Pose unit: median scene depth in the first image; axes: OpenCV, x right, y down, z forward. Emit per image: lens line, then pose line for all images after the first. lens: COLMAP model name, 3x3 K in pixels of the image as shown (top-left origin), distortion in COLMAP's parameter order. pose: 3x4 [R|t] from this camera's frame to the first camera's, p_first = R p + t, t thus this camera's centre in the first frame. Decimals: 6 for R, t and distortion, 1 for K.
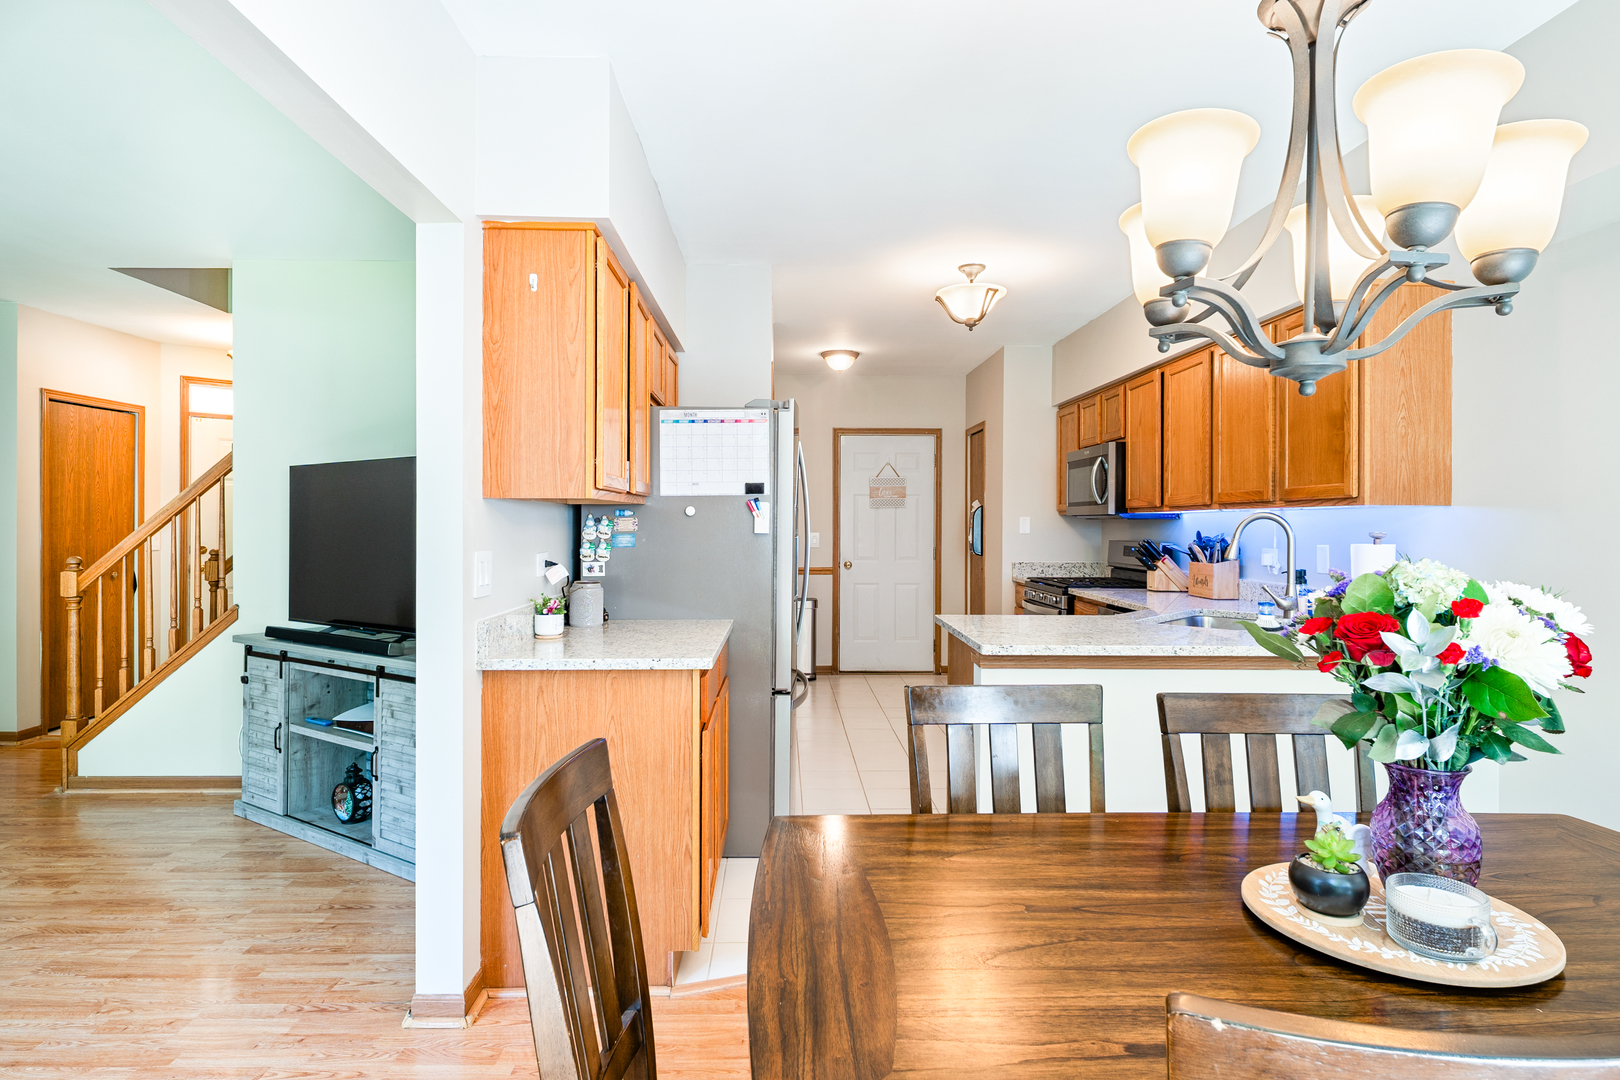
lens RADIAL K [[862.5, 0, 782.5], [0, 862.5, 519.7], [0, 0, 1]] dist [0.007299, -0.008816]
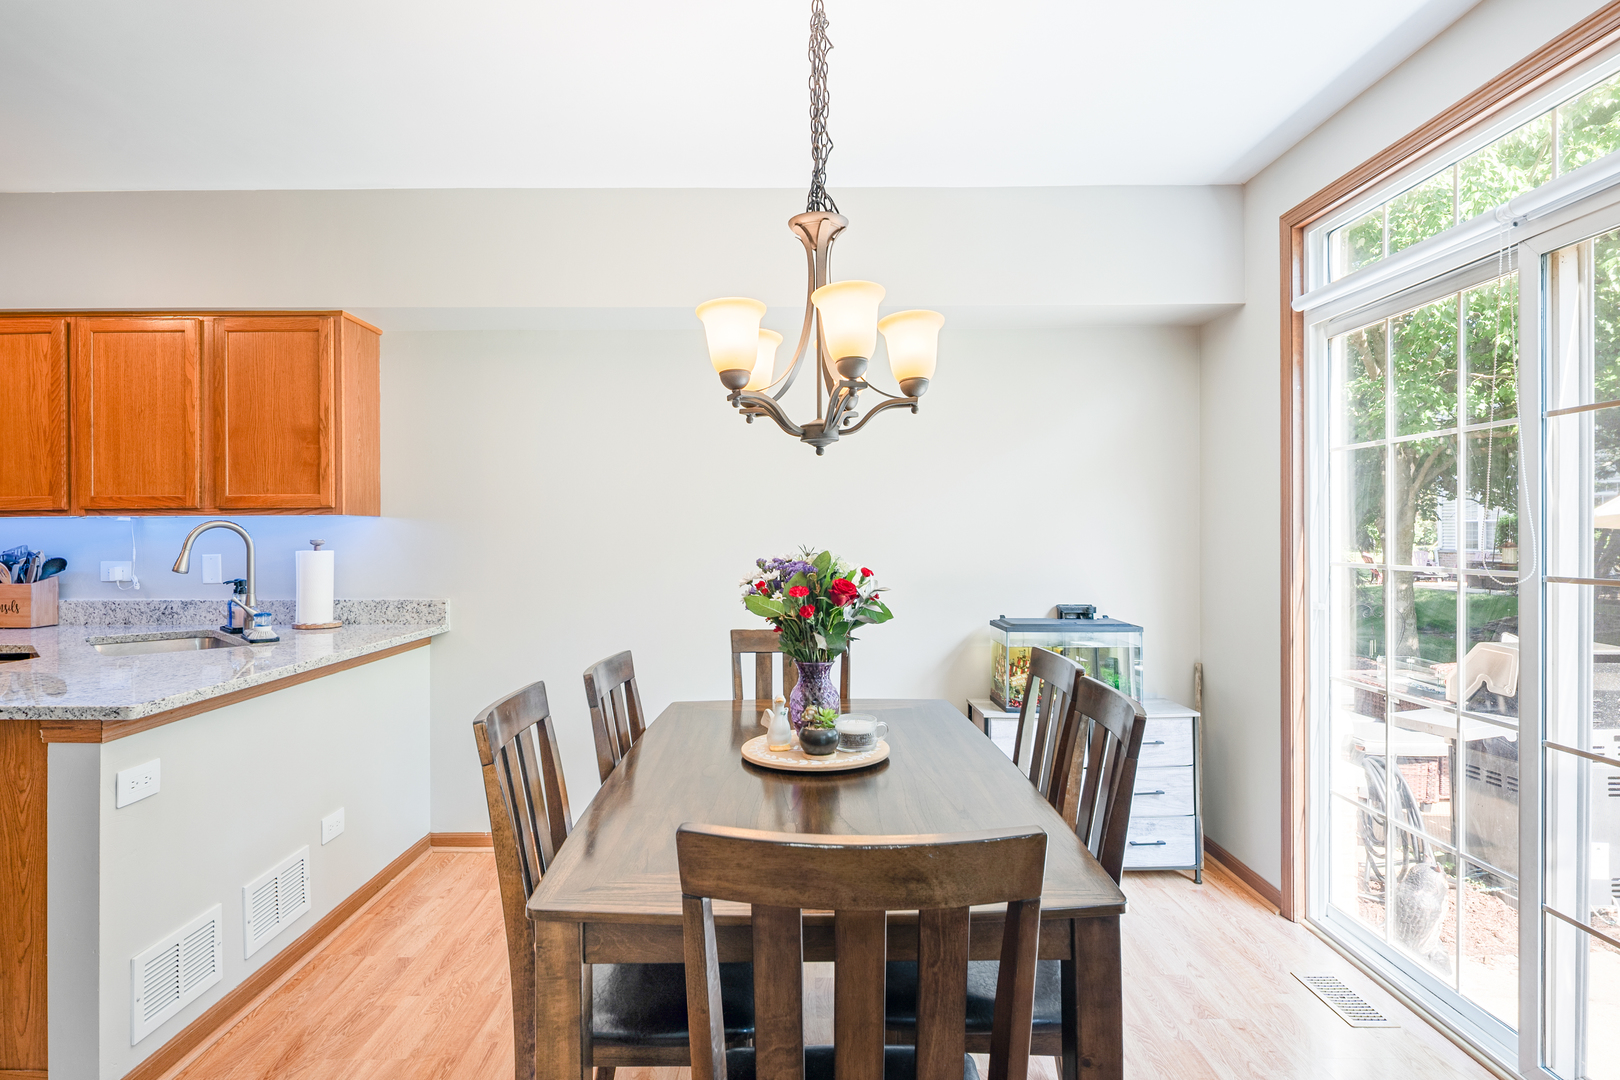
lens RADIAL K [[862.5, 0, 808.4], [0, 862.5, 527.5], [0, 0, 1]] dist [0.007299, -0.008816]
pose [[0.001880, -0.001054, 0.999998, -0.327732], [0.001176, 0.999999, 0.001051, -0.001039], [-0.999998, 0.001174, 0.001881, 0.304709]]
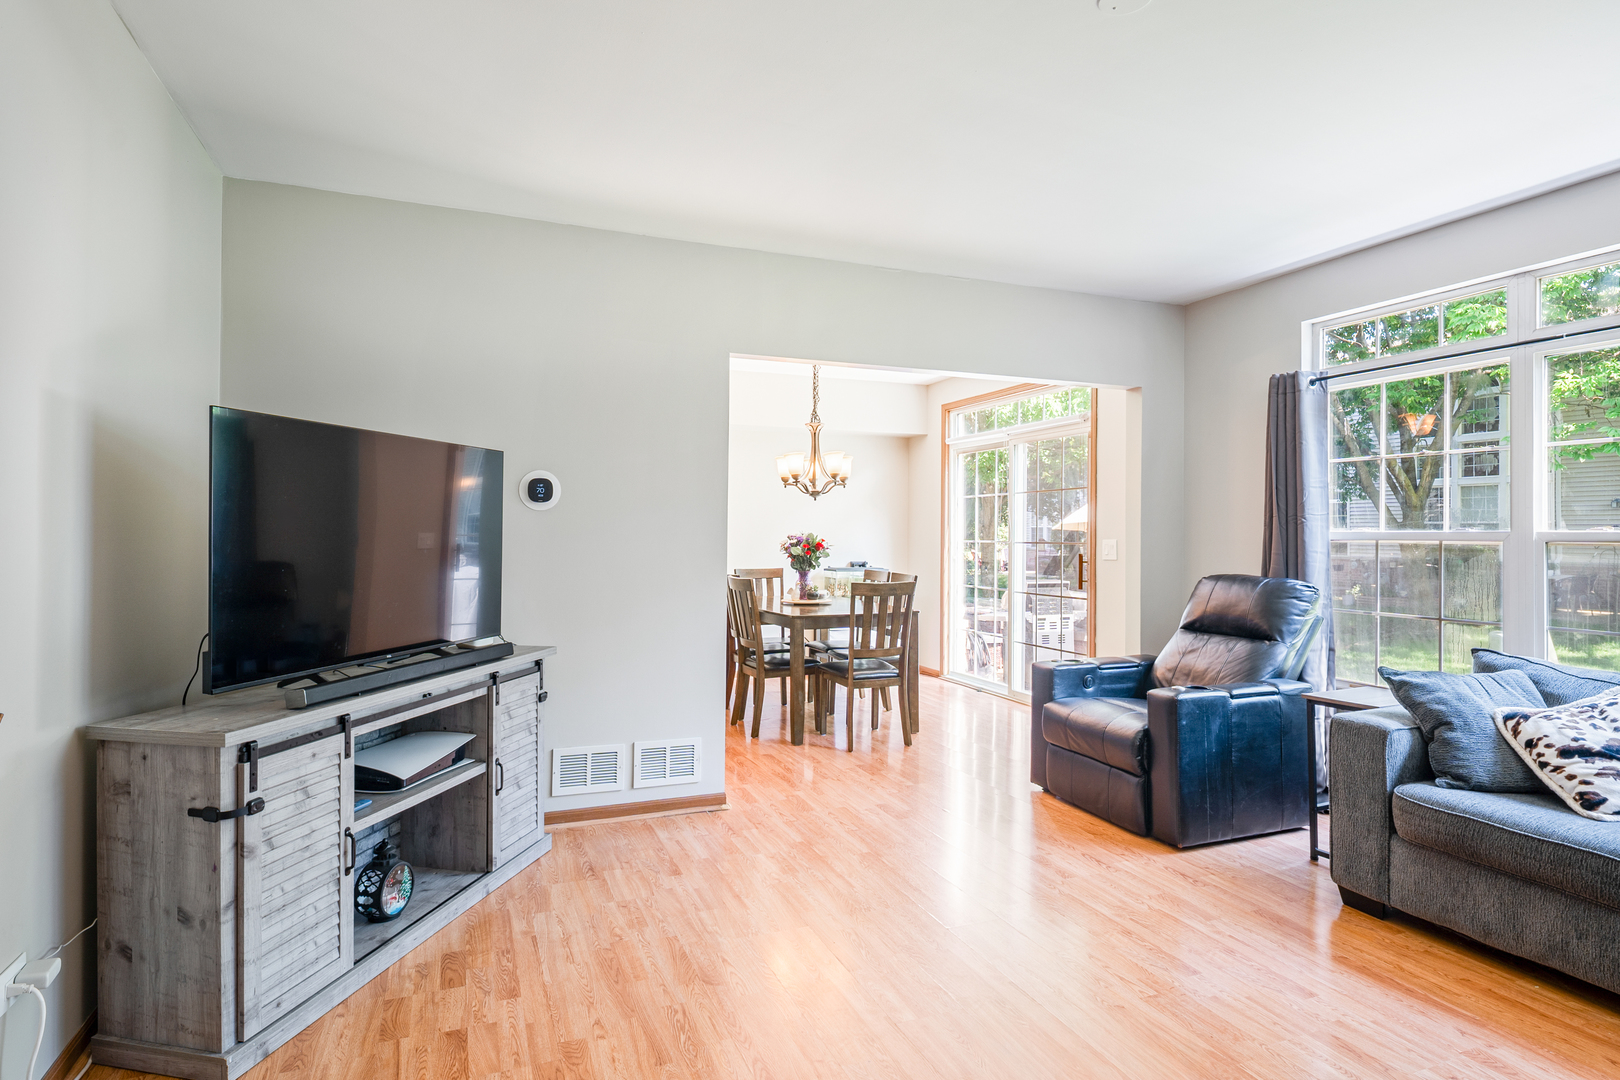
lens RADIAL K [[862.5, 0, 810.0], [0, 862.5, 533.5], [0, 0, 1]] dist [0.007299, -0.008816]
pose [[-0.374899, -0.002162, 0.927063, -1.258707], [-0.004522, 0.999990, 0.000503, 0.014547], [-0.927055, -0.004003, -0.374905, 0.892720]]
